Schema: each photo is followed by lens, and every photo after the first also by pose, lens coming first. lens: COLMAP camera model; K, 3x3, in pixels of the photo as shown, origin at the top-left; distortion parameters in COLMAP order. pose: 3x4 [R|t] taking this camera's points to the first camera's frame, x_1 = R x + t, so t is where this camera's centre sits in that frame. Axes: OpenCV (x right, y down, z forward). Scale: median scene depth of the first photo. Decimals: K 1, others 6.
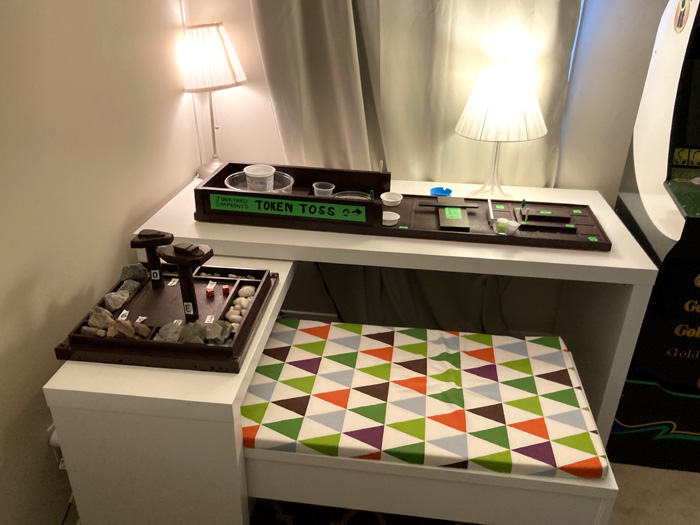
lens RADIAL K [[572.1, 0, 350.0], [0, 572.1, 262.5], [0, 0, 1]] dist [0.068709, -0.098070]
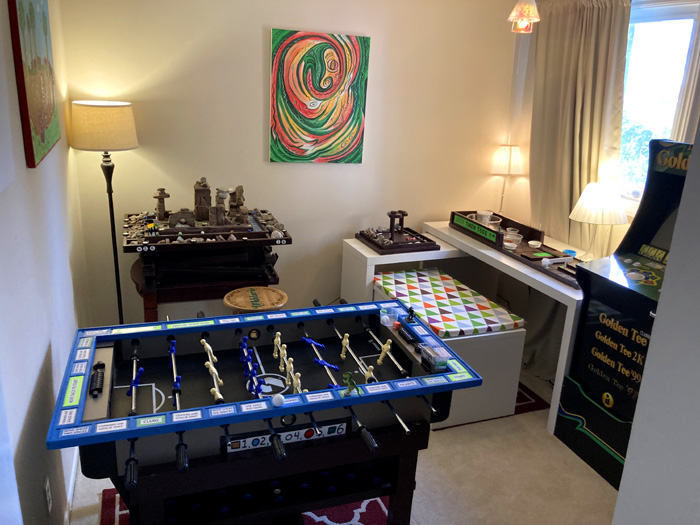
lens RADIAL K [[557.6, 0, 350.0], [0, 557.6, 262.5], [0, 0, 1]] dist [-0.000734, 0.000492]
pose [[0.461528, 0.270550, -0.844864, 1.605305], [-0.437082, 0.898095, 0.048830, 0.128657], [0.771979, 0.346738, 0.532749, -0.409773]]
